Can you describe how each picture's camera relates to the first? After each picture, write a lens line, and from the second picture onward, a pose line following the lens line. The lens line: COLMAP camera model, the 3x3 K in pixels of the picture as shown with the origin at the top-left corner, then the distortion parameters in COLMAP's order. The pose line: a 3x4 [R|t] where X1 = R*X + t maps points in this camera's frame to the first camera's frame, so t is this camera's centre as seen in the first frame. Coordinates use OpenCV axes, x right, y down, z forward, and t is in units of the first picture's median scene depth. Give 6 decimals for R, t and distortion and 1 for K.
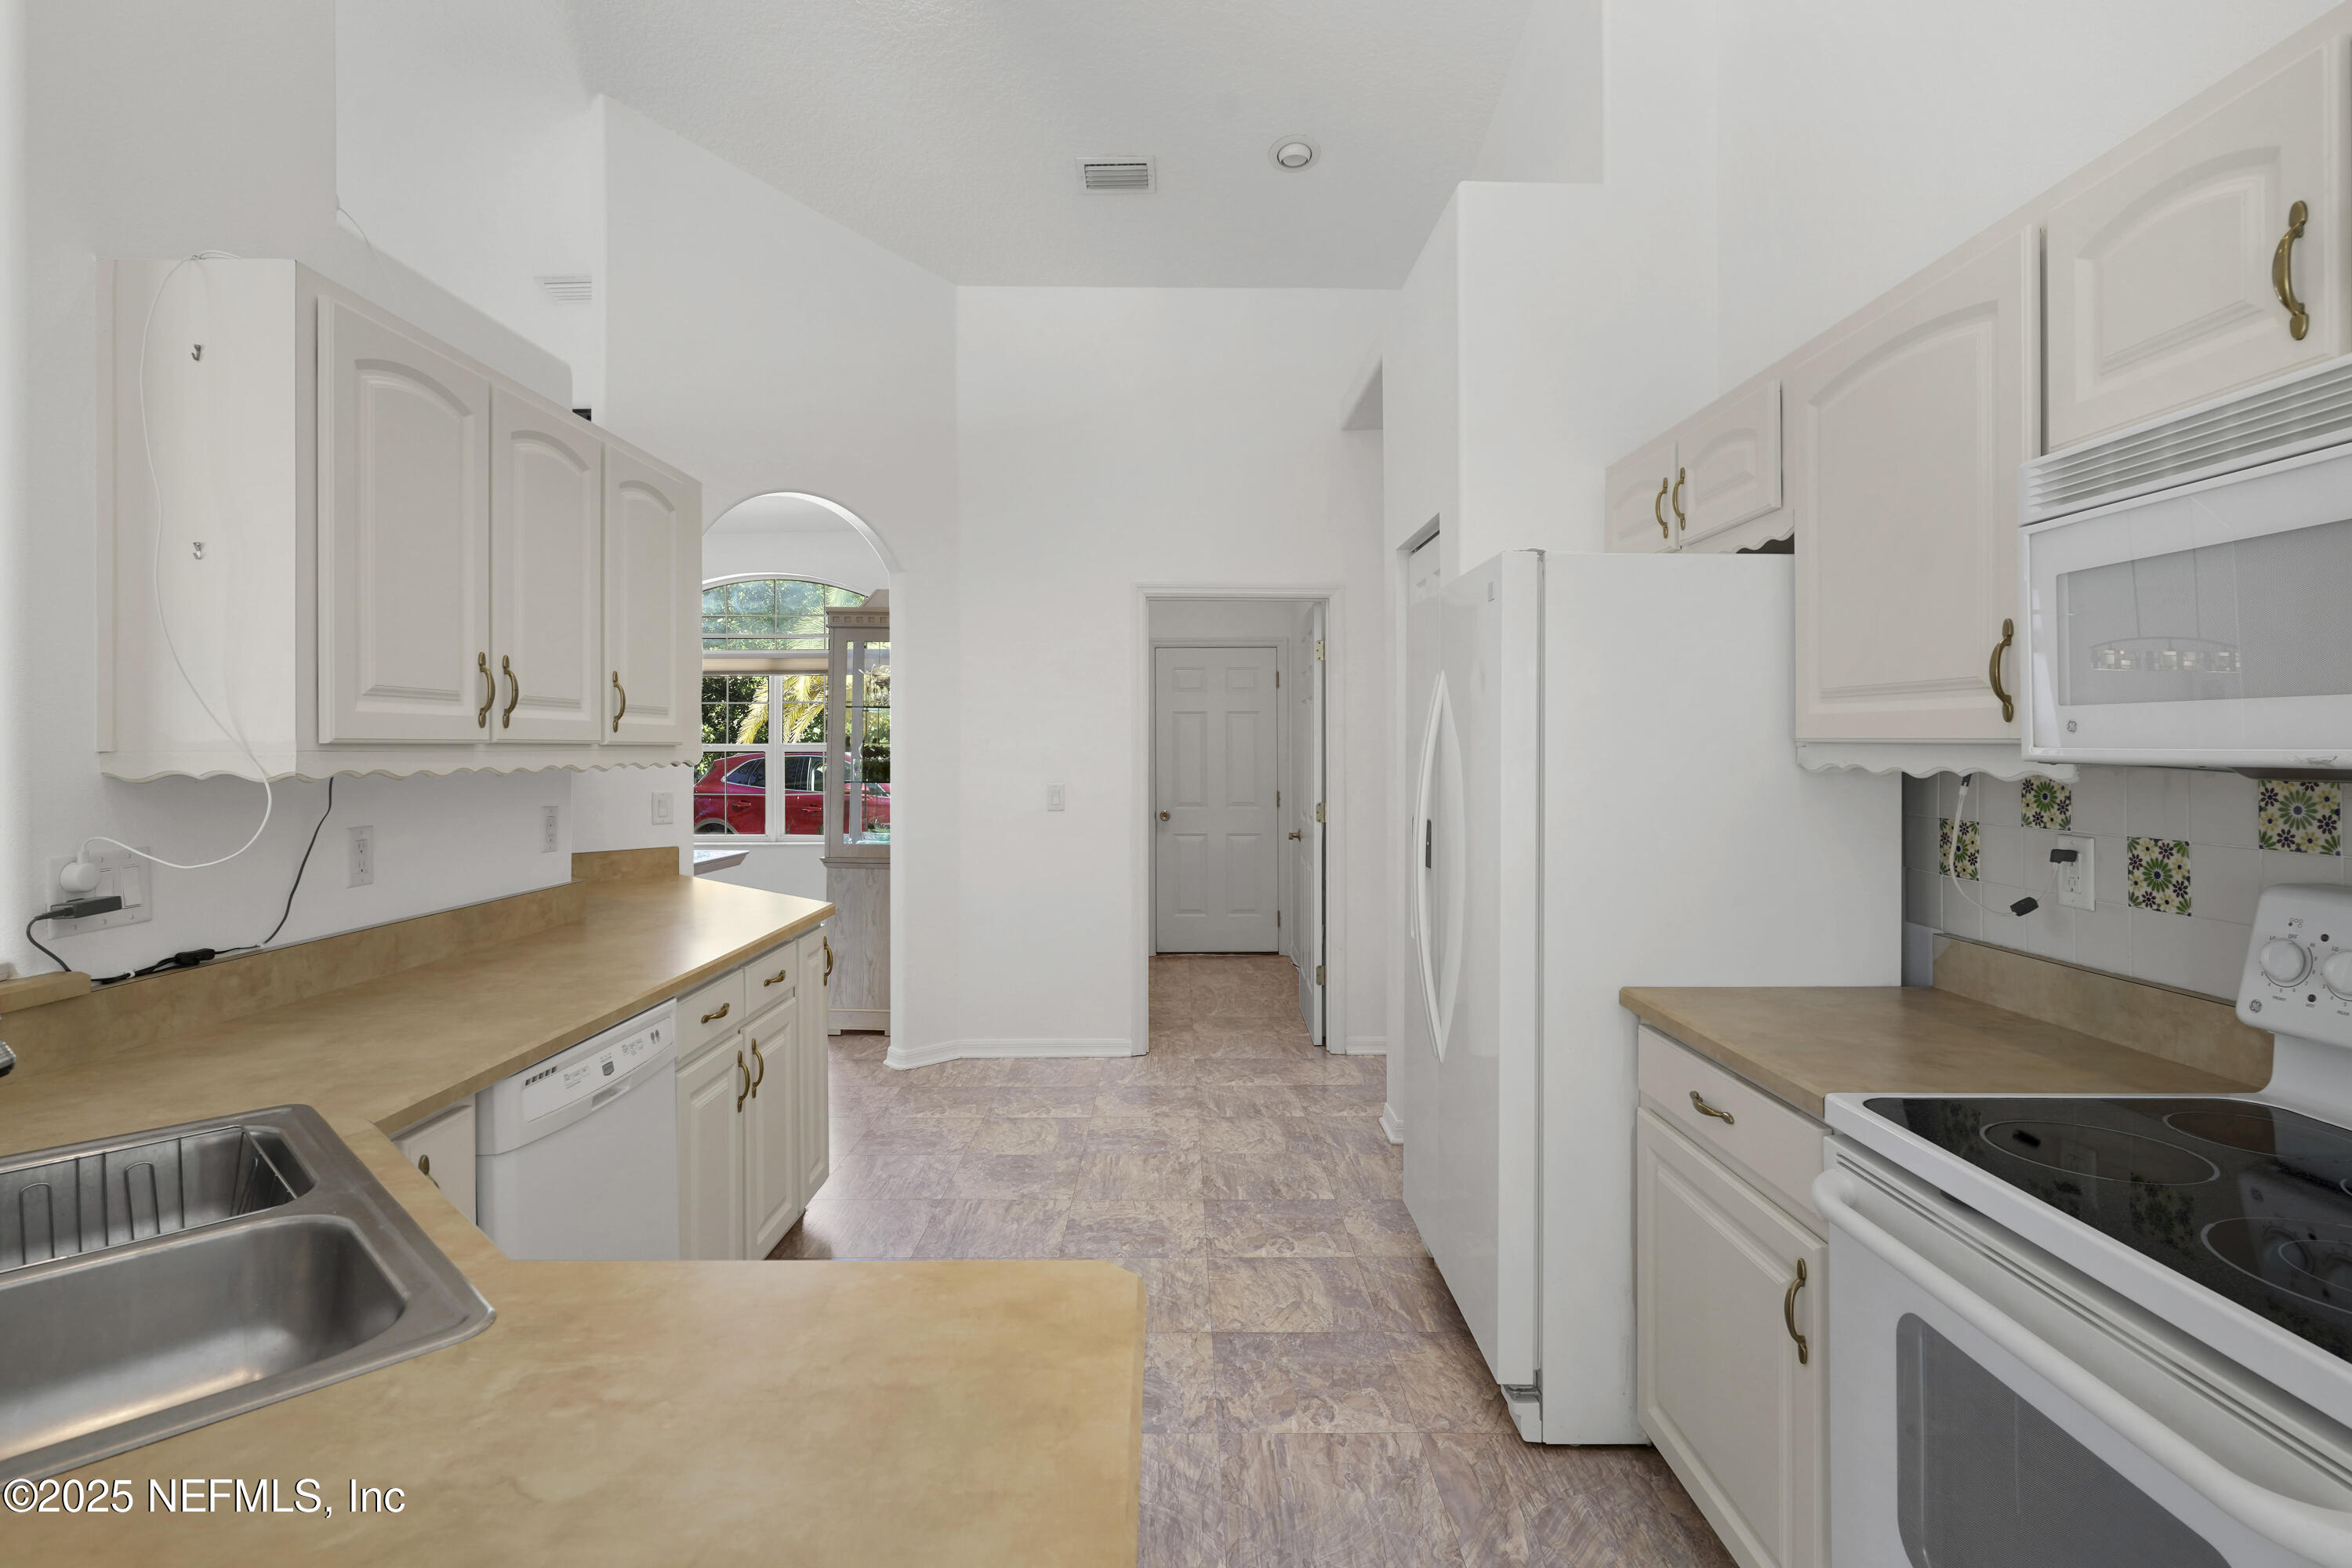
lens RADIAL K [[1158.6, 0, 1172.4], [0, 1158.6, 753.6], [0, 0, 1]] dist [-0.008147, 0.006126]
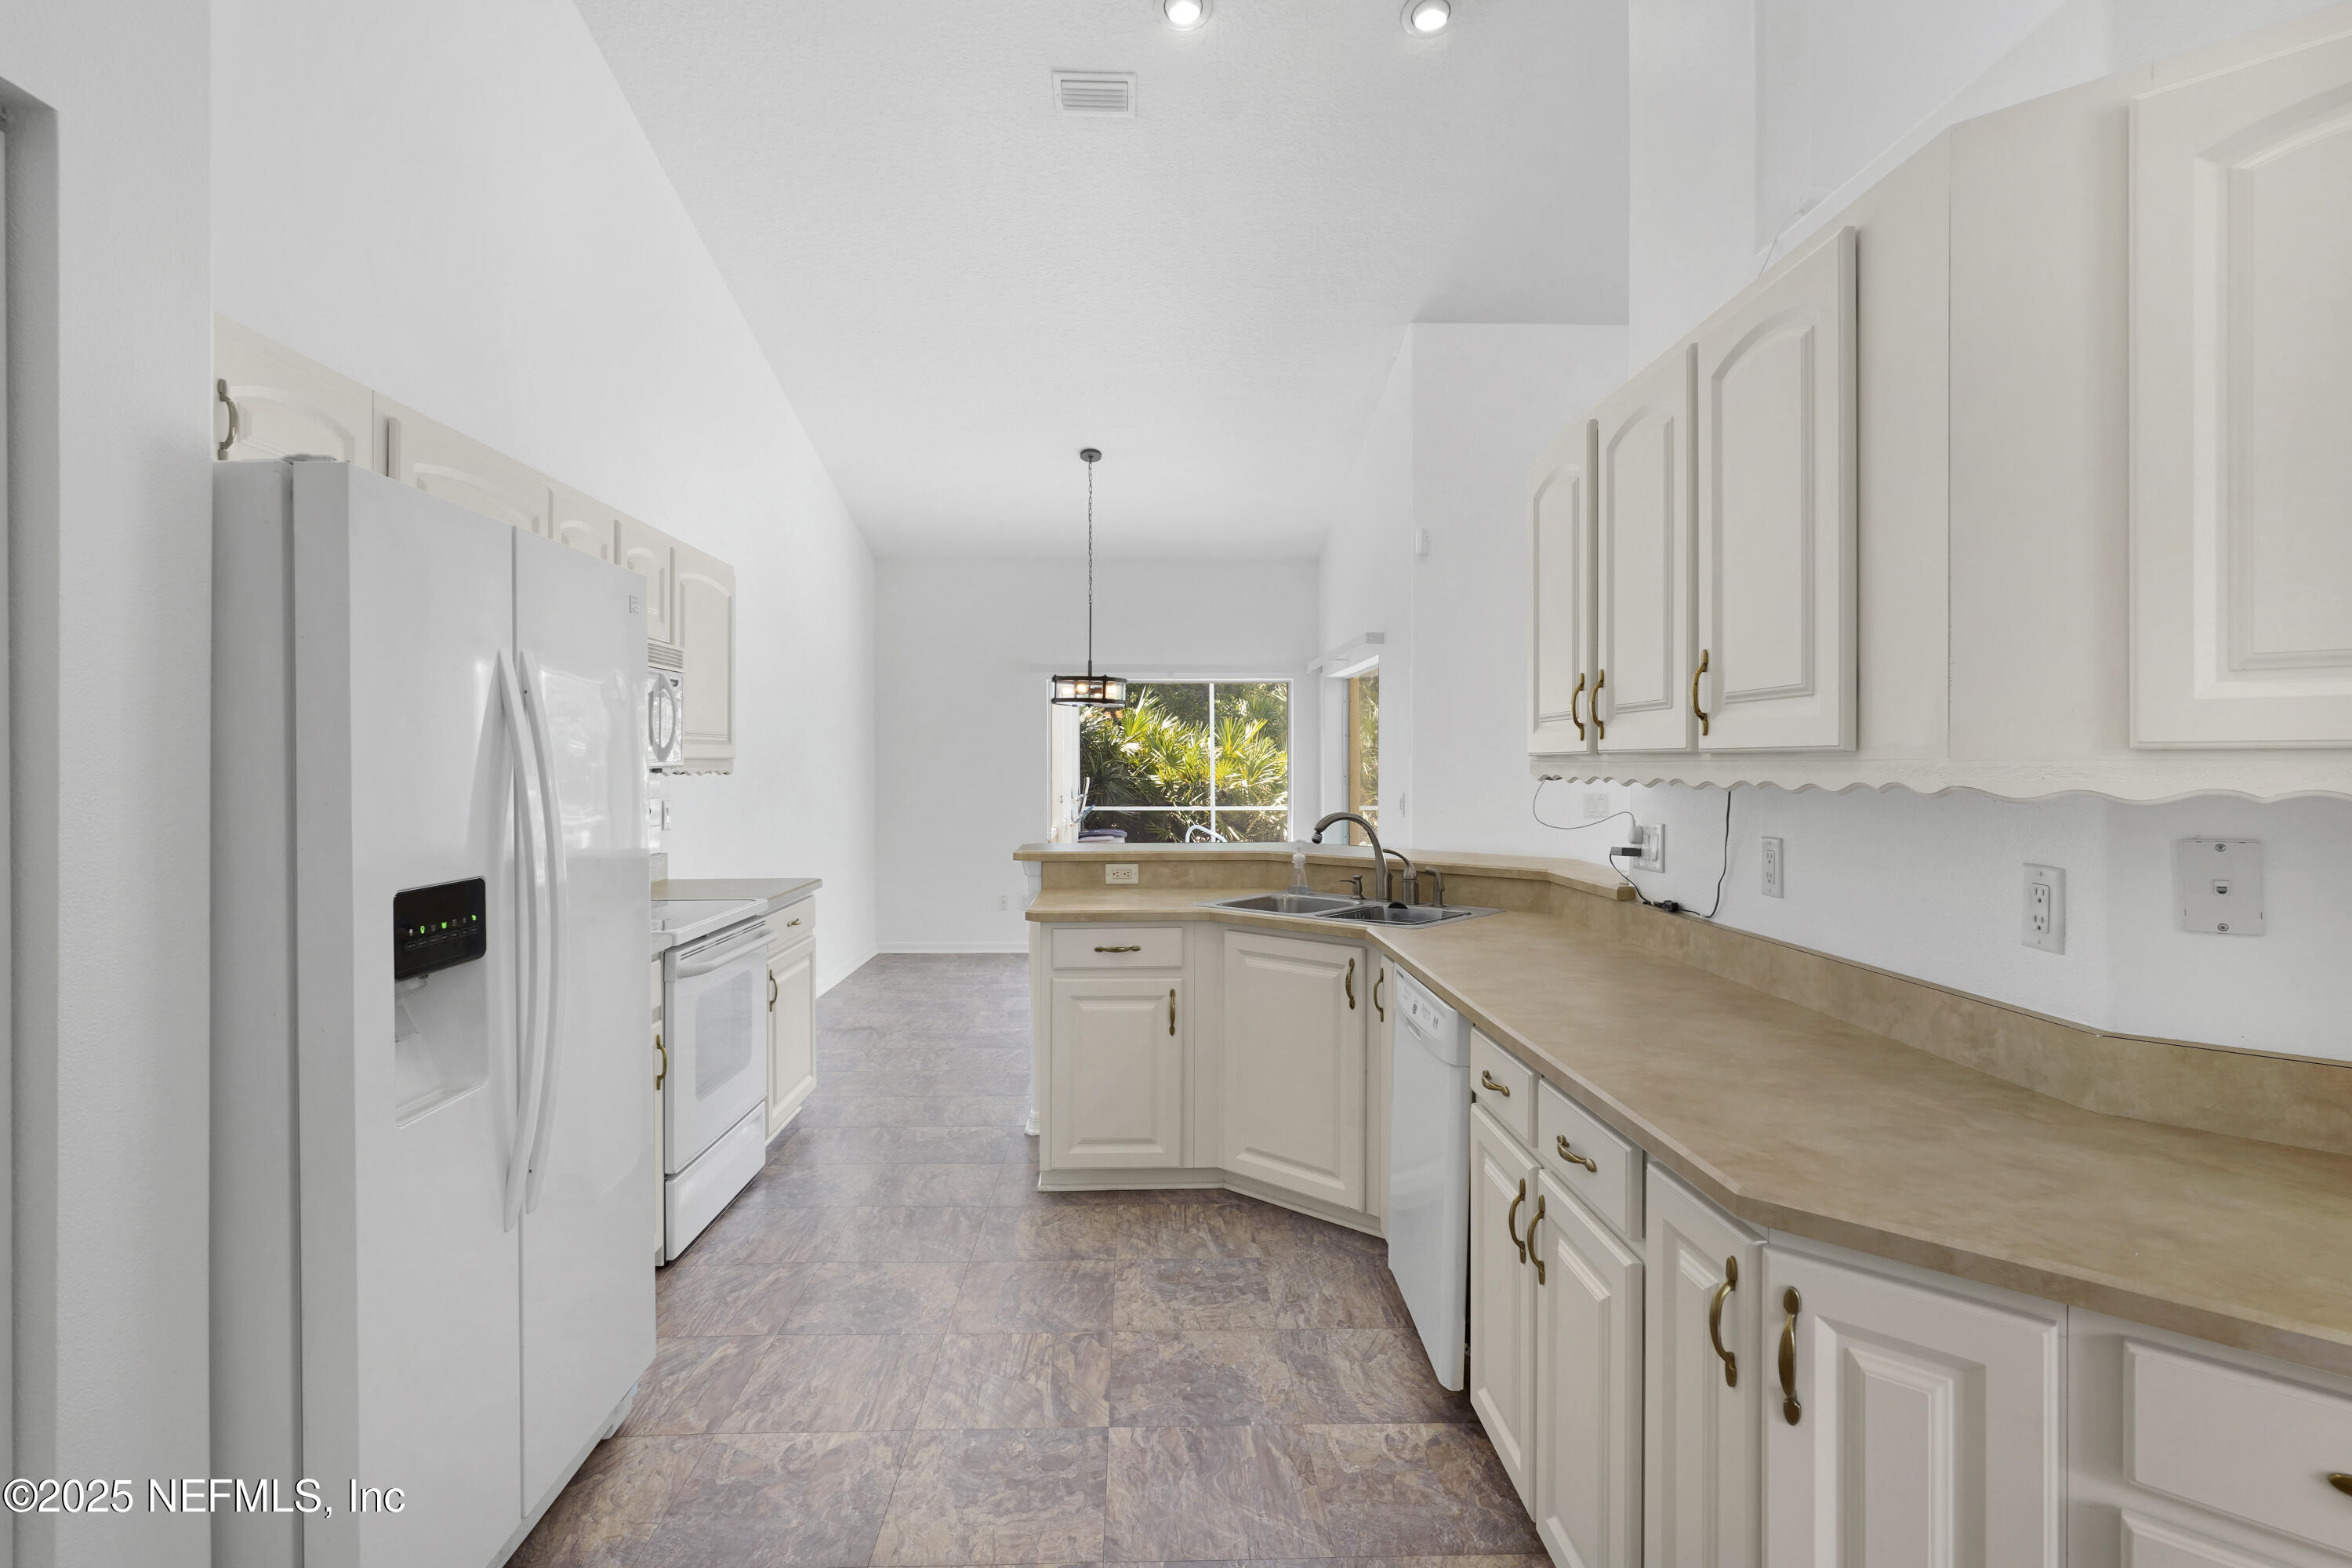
lens RADIAL K [[1155.2, 0, 1181.8], [0, 1155.2, 766.2], [0, 0, 1]] dist [-0.010181, 0.007285]
pose [[-0.999019, 0.002370, -0.044225, -0.132885], [0.002074, 0.999975, 0.006718, -0.005094], [0.044240, 0.006620, -0.998999, 1.748640]]
